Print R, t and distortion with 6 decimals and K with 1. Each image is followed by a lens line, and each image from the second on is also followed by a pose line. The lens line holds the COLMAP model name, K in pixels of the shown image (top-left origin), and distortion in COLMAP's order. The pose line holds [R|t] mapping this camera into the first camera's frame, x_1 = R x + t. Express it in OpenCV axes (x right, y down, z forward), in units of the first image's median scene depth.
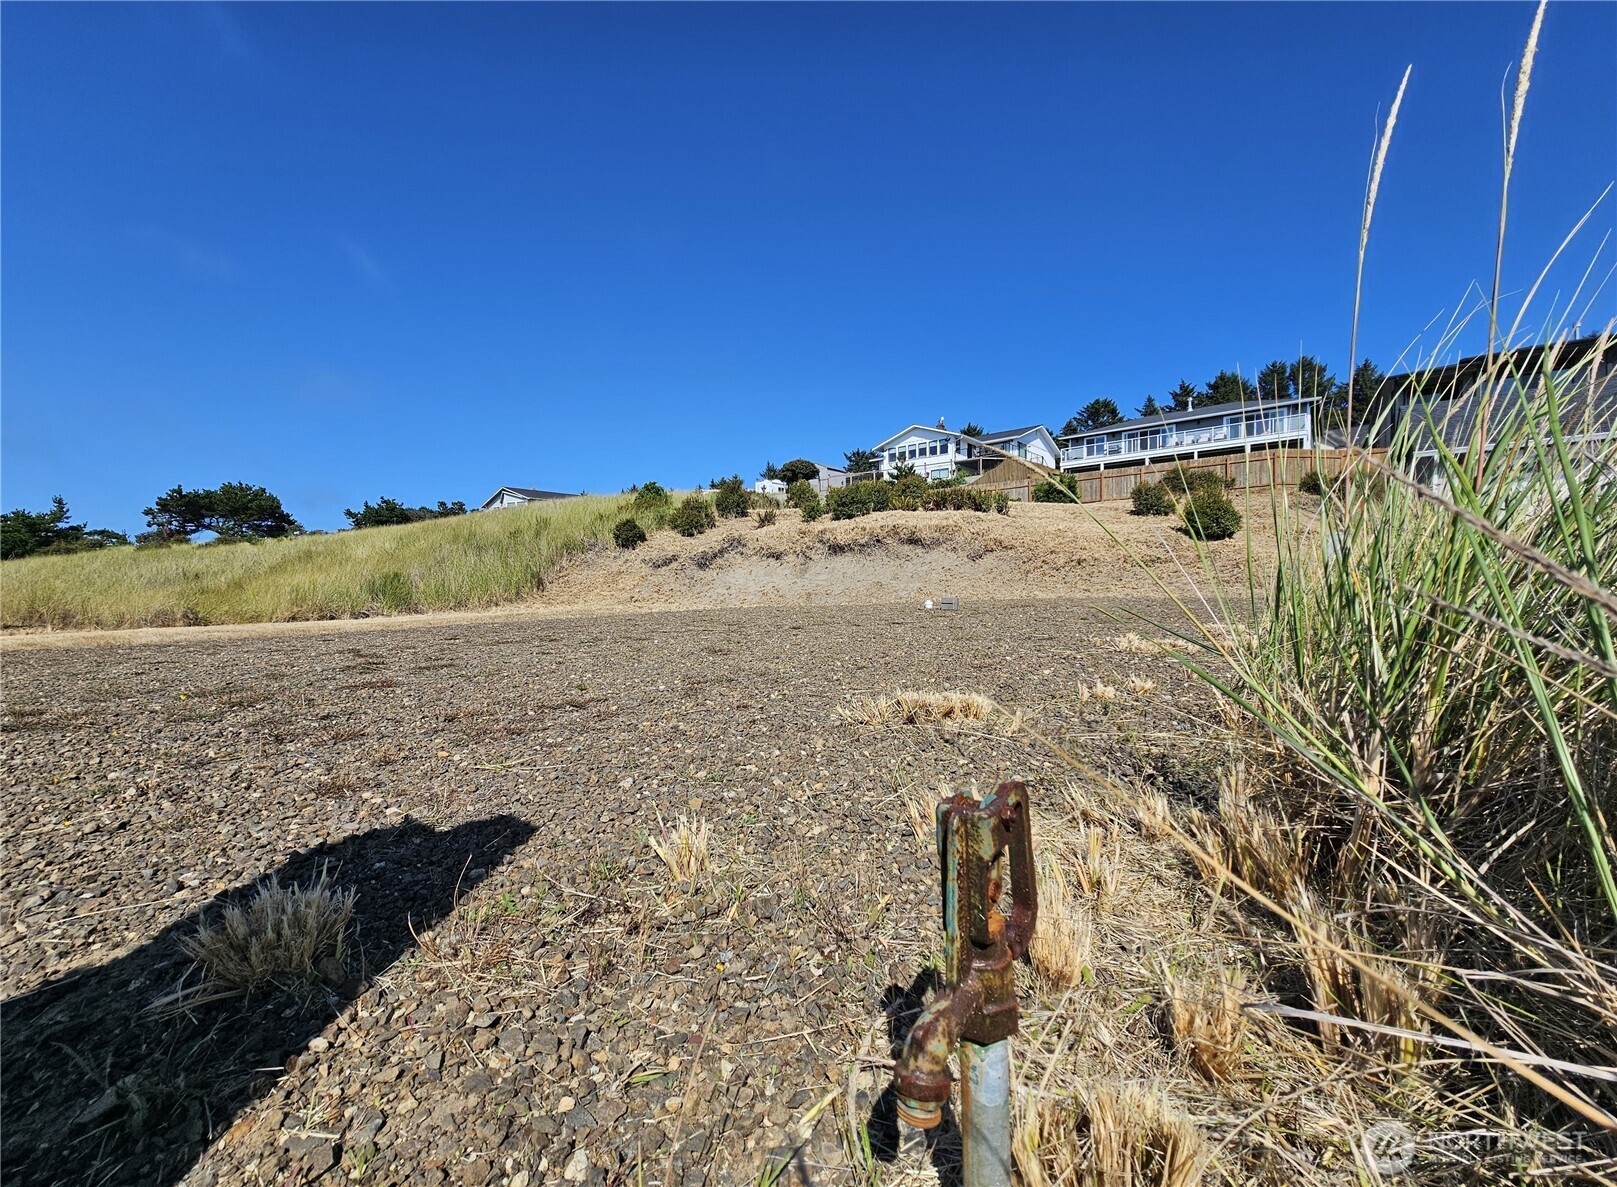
lens RADIAL K [[658.0, 0, 809.1], [0, 658.0, 606.6], [0, 0, 1]] dist [0.000445, -0.000344]
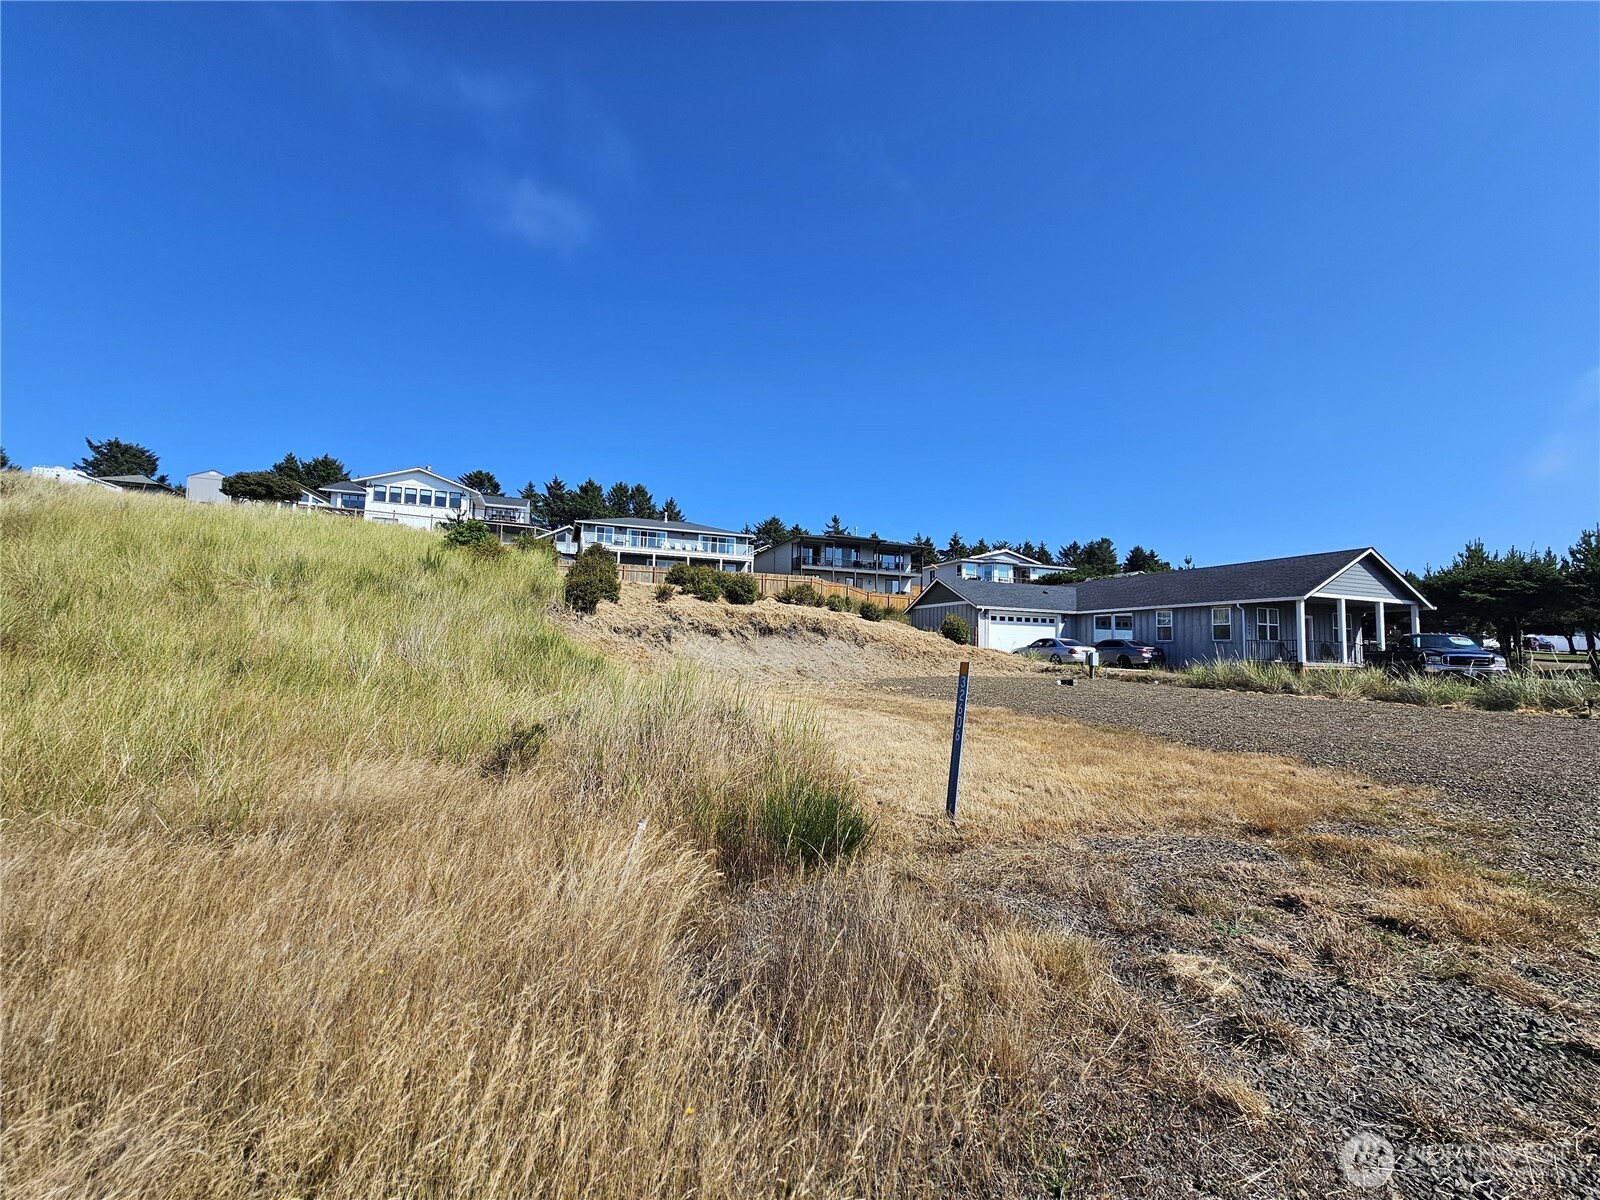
lens RADIAL K [[649.9, 0, 801.1], [0, 649.9, 605.9], [0, 0, 1]] dist [-0.000800, 0.000006]
pose [[0.502487, 0.093954, 0.859465, -0.380254], [-0.007897, 0.994535, -0.104103, -0.005023], [-0.864549, 0.045523, 0.500483, 0.150551]]
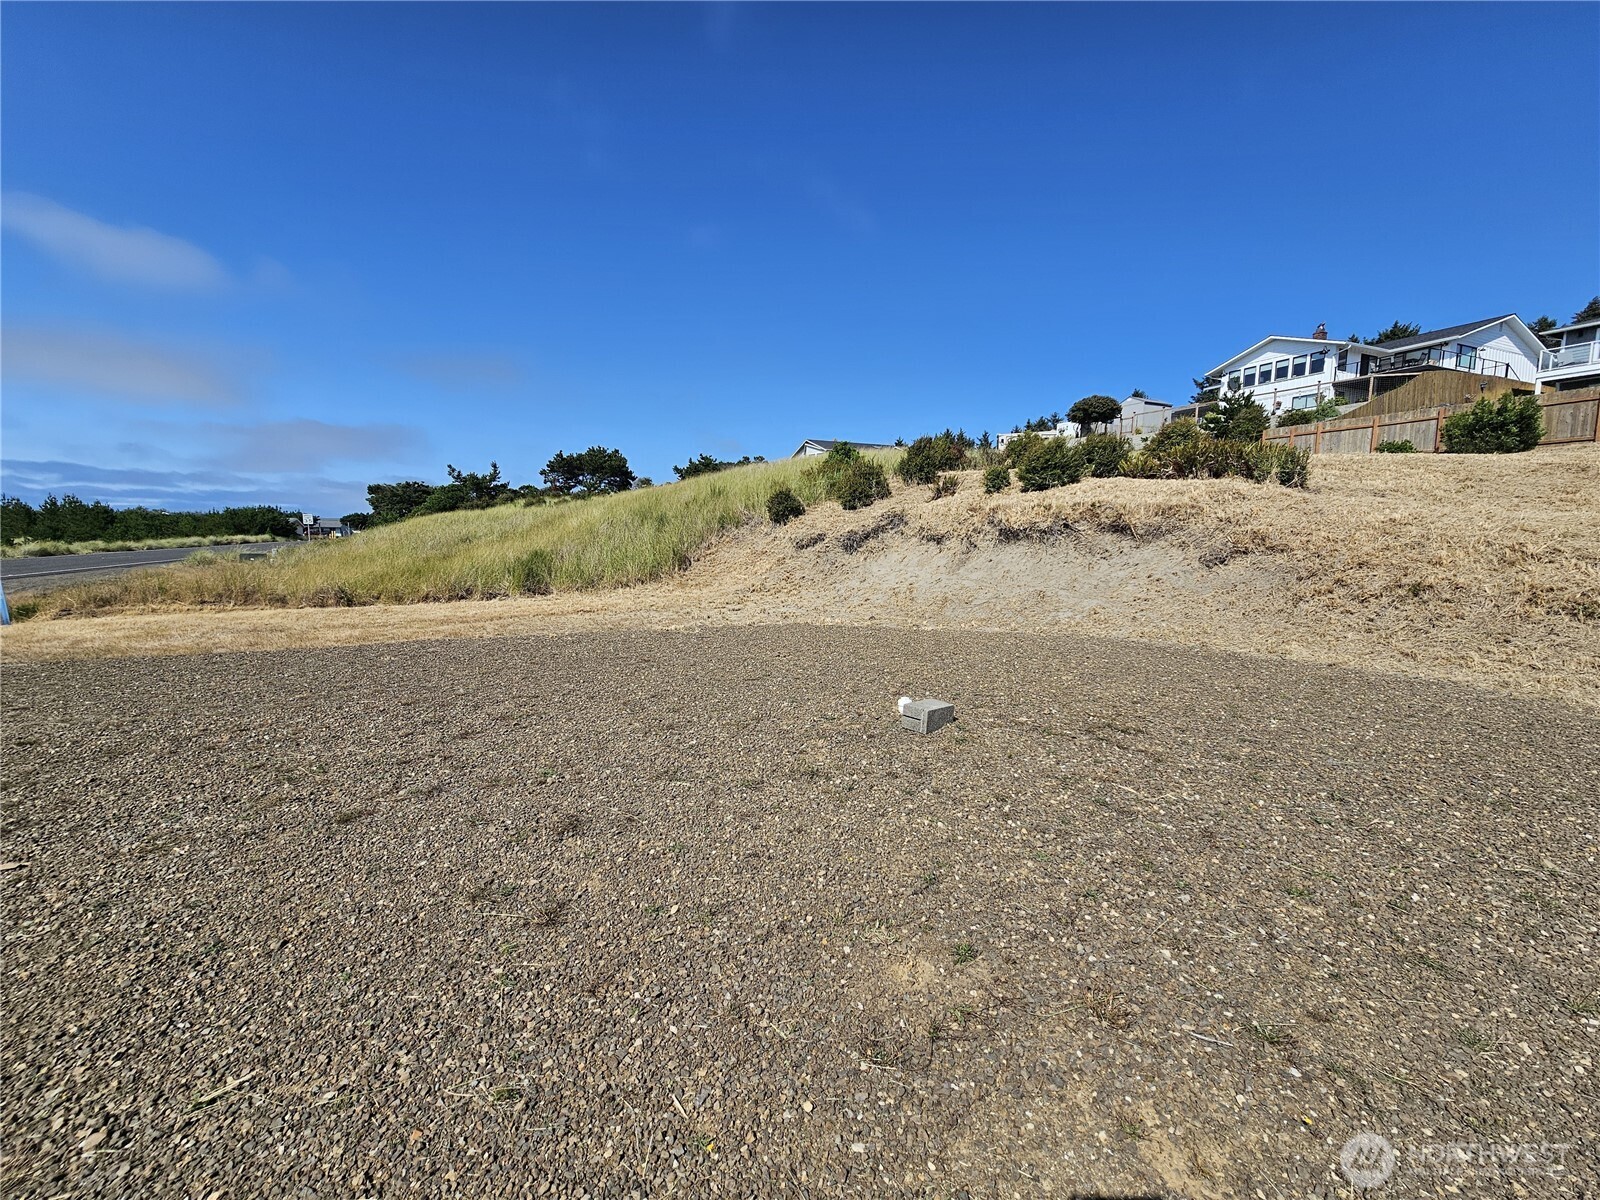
lens RADIAL K [[650.5, 0, 803.1], [0, 650.5, 604.2], [0, 0, 1]] dist [0.000846, 0.000619]
pose [[0.880111, 0.079902, -0.467996, 0.075466], [-0.040394, 0.994764, 0.093873, -0.028571], [0.473046, -0.063715, 0.878731, 0.106090]]
